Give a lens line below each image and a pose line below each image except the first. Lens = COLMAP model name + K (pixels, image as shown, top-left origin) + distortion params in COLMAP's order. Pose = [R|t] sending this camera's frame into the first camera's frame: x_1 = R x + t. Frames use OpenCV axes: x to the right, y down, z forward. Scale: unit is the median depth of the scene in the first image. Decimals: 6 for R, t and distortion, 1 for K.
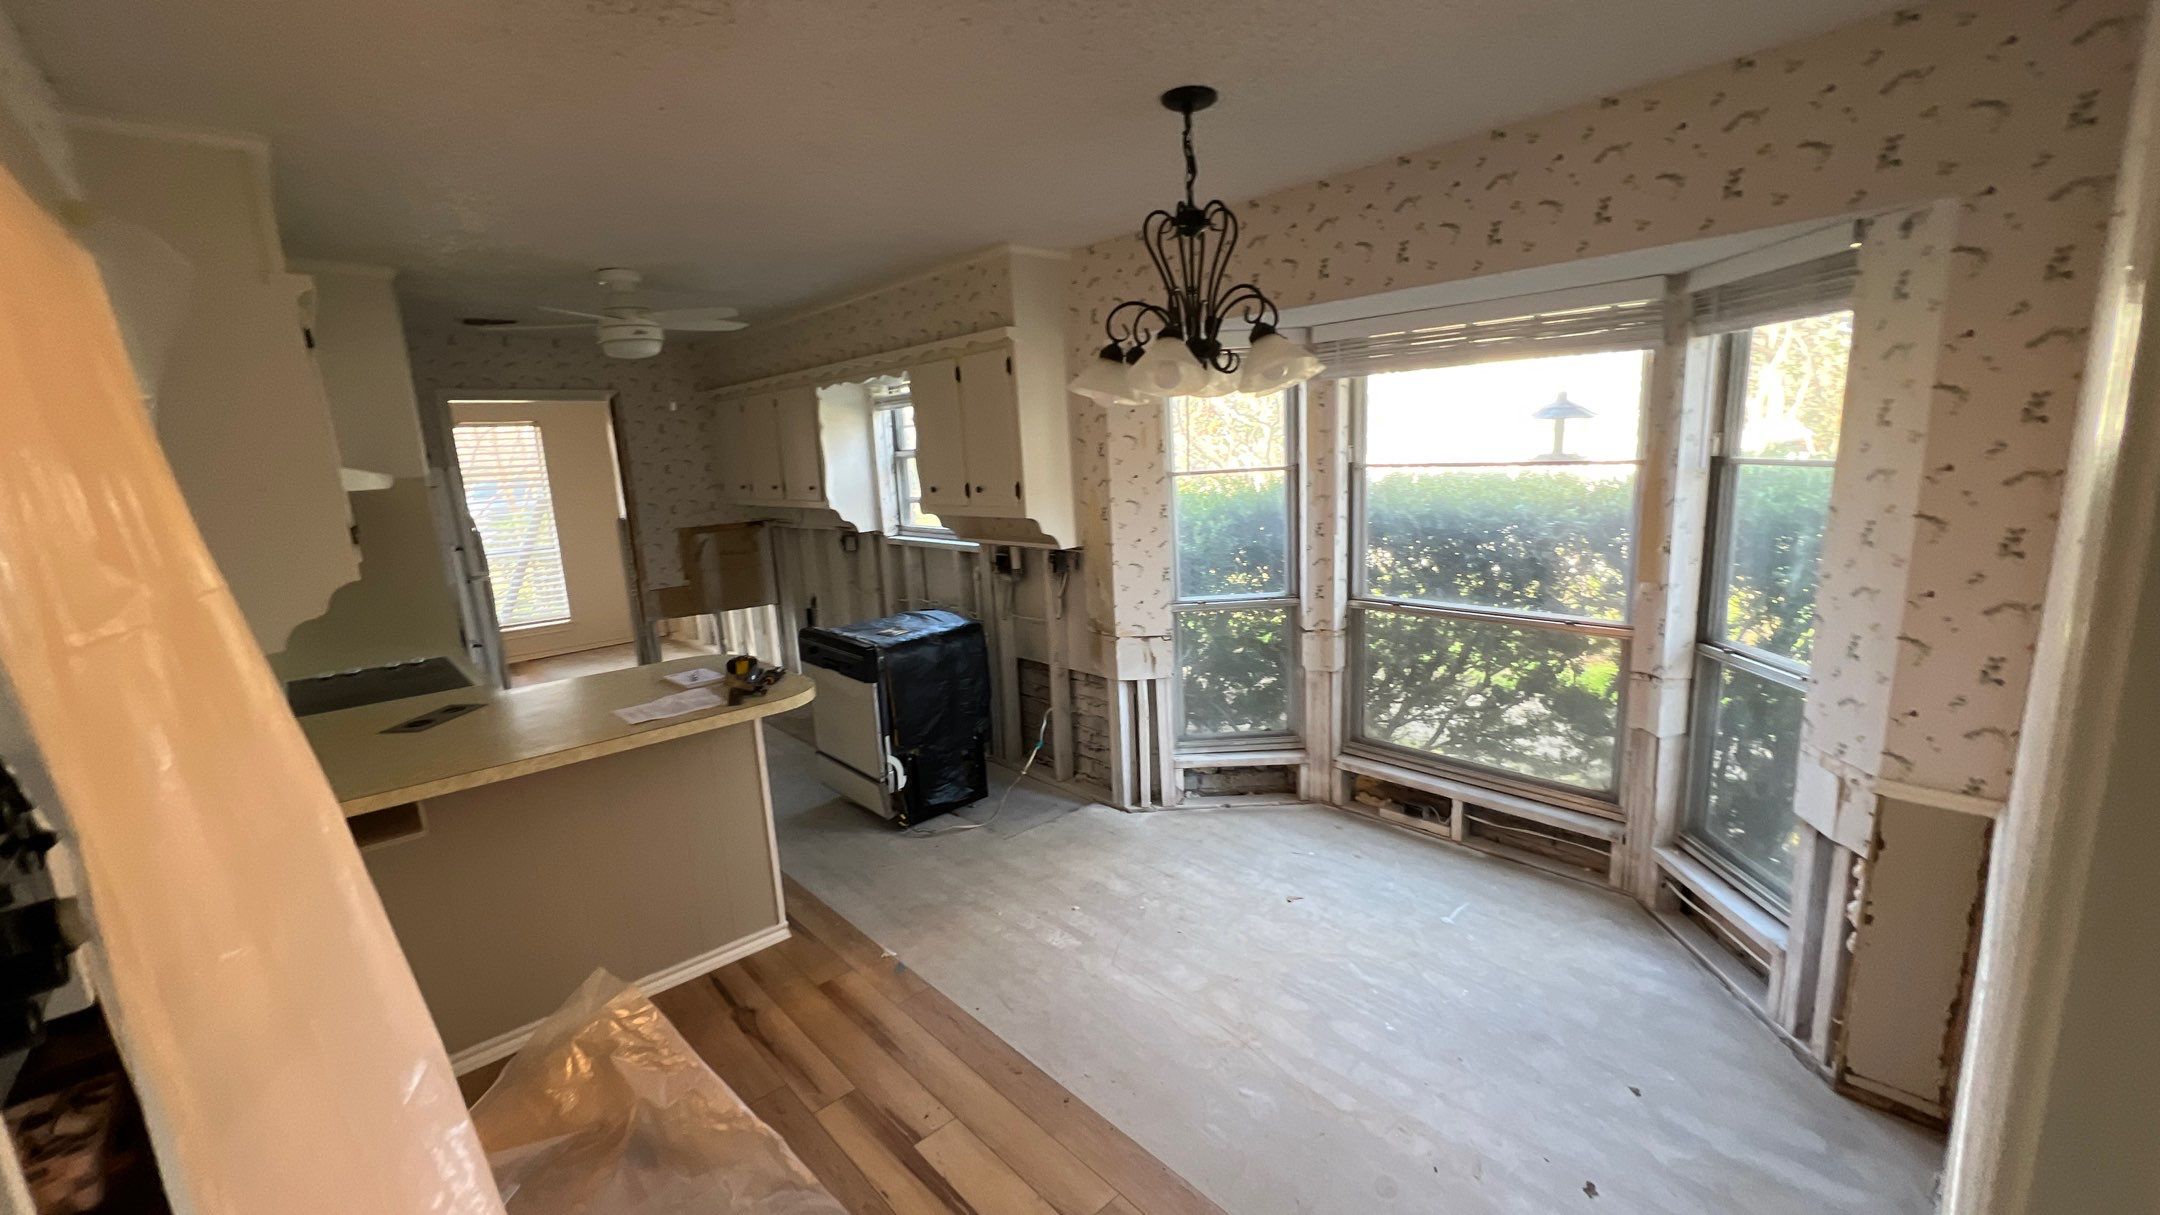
lens RADIAL K [[865.7, 0, 1079.6], [0, 865.7, 610.0], [0, 0, 1]] dist [0.000617, 0.000136]
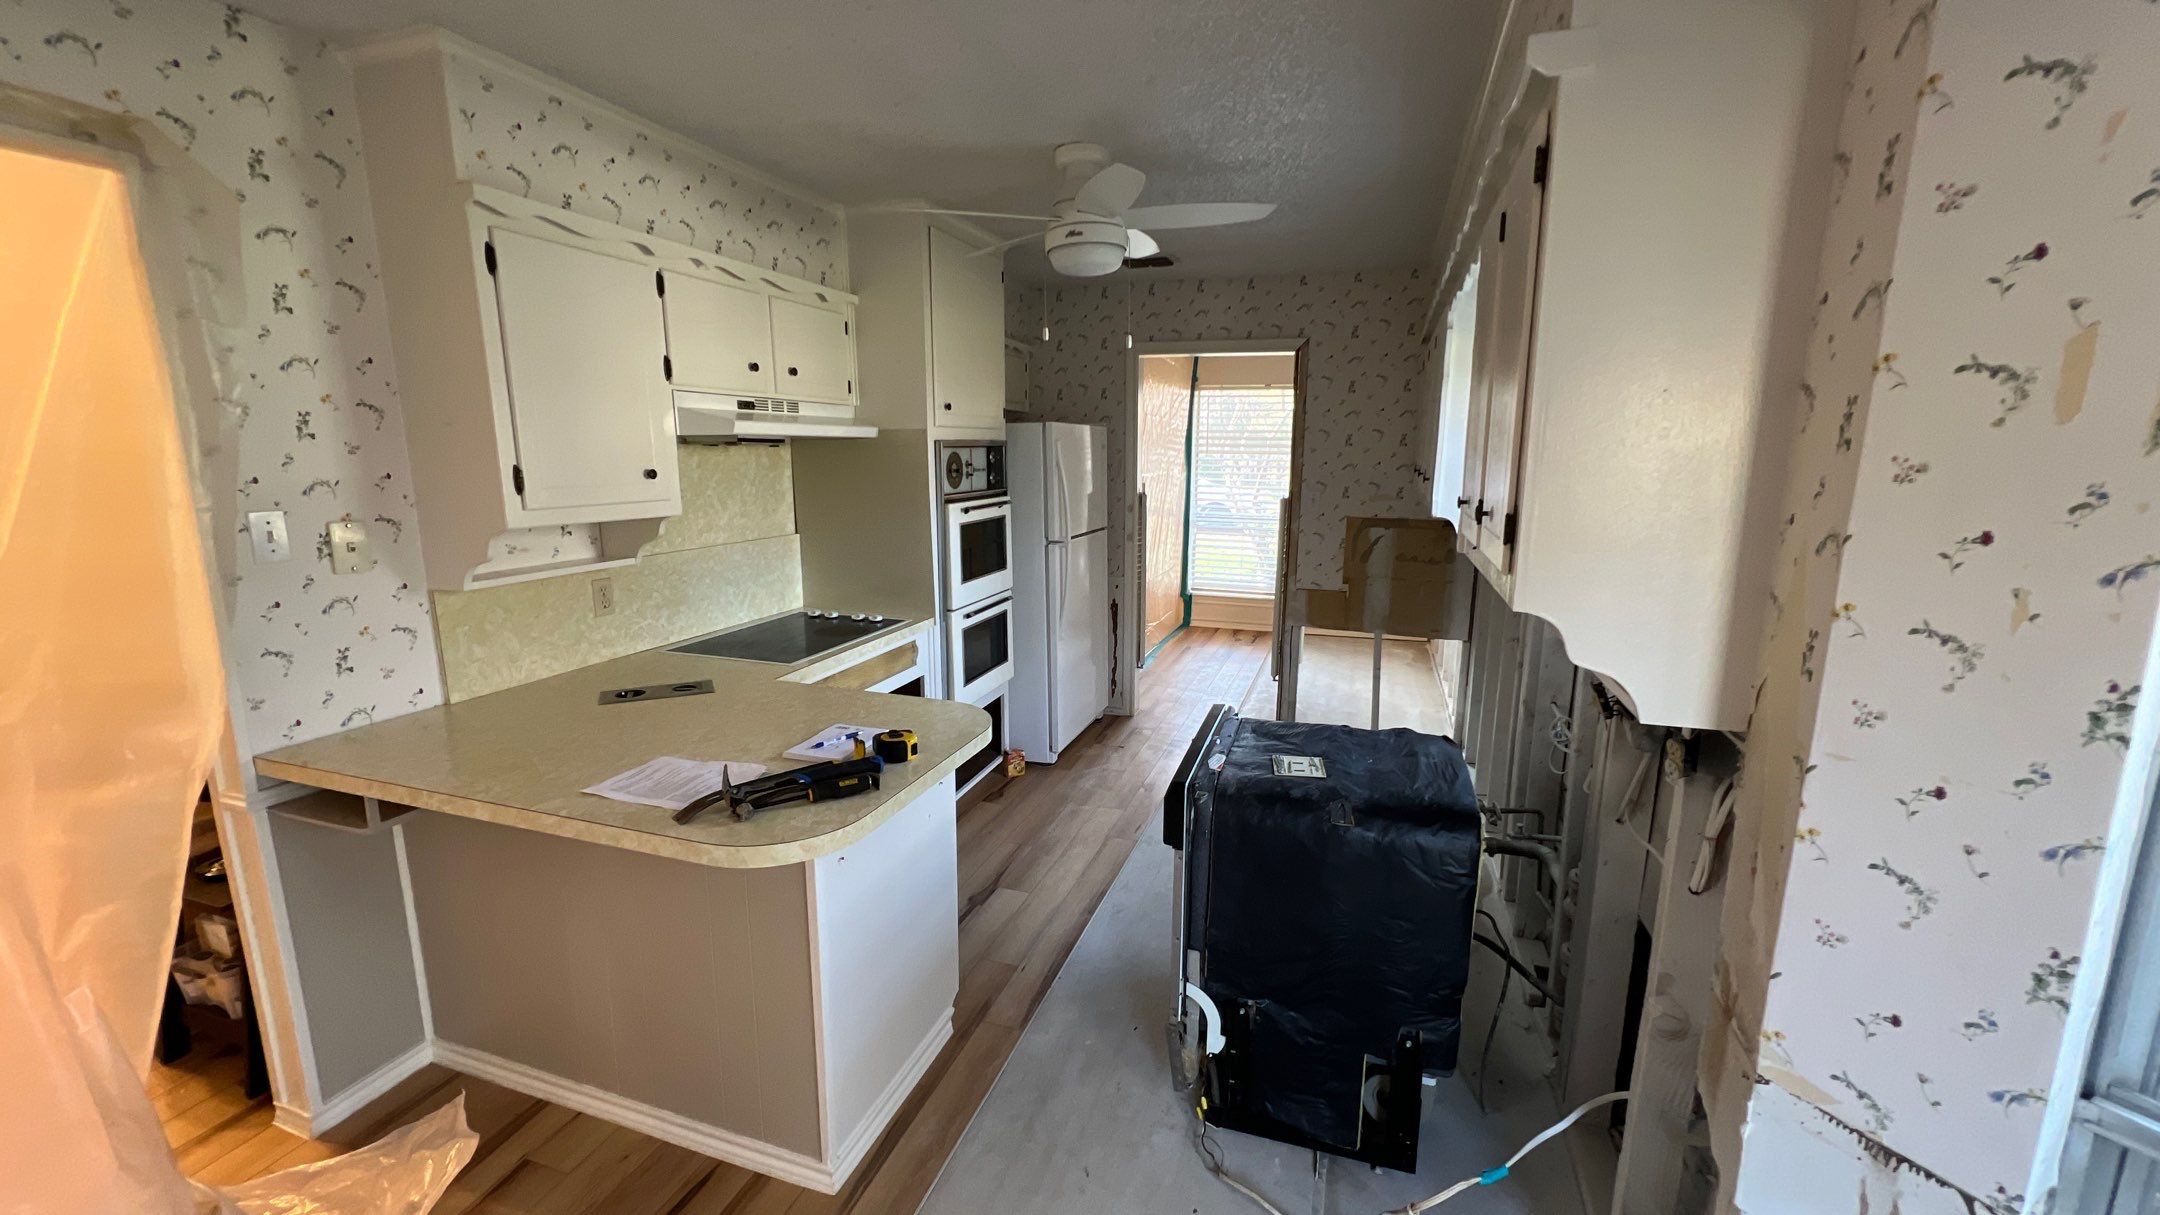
lens RADIAL K [[865.7, 0, 1072.7], [0, 865.7, 613.6], [0, 0, 1]] dist [0.000617, 0.000136]
pose [[0.472886, 0.218362, -0.853637, 0.148945], [-0.189321, 0.971358, 0.143598, -0.116733], [0.860544, 0.093706, 0.500682, 0.642759]]
